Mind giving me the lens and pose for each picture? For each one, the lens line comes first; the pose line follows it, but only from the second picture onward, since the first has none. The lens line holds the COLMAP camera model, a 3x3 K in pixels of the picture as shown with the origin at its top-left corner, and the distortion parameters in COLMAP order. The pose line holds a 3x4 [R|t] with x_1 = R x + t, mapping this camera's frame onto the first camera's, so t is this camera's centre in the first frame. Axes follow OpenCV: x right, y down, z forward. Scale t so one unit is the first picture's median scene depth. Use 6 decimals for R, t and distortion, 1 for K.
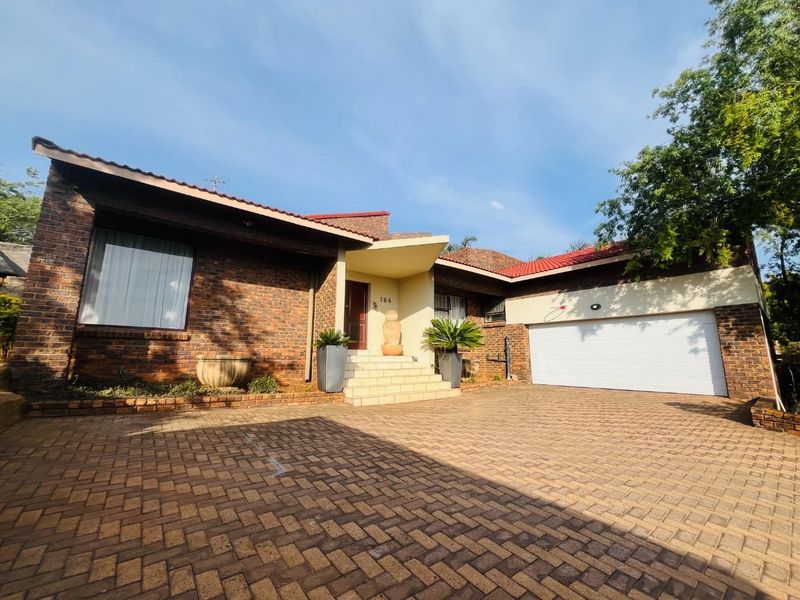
lens RADIAL K [[321.7, 0, 398.4], [0, 321.7, 301.6], [0, 0, 1]] dist [-0.000607, -0.000072]
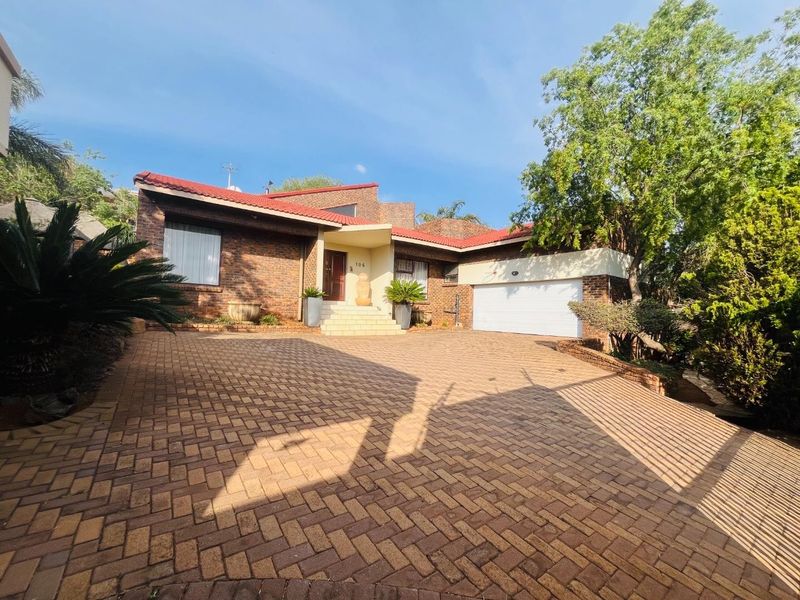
lens RADIAL K [[321.7, 0, 398.4], [0, 321.7, 301.6], [0, 0, 1]] dist [-0.000607, -0.000072]
pose [[0.998928, 0.021411, -0.041051, 0.206623], [-0.015458, 0.990003, 0.140199, -0.051092], [0.043642, -0.139414, 0.989272, -0.391448]]
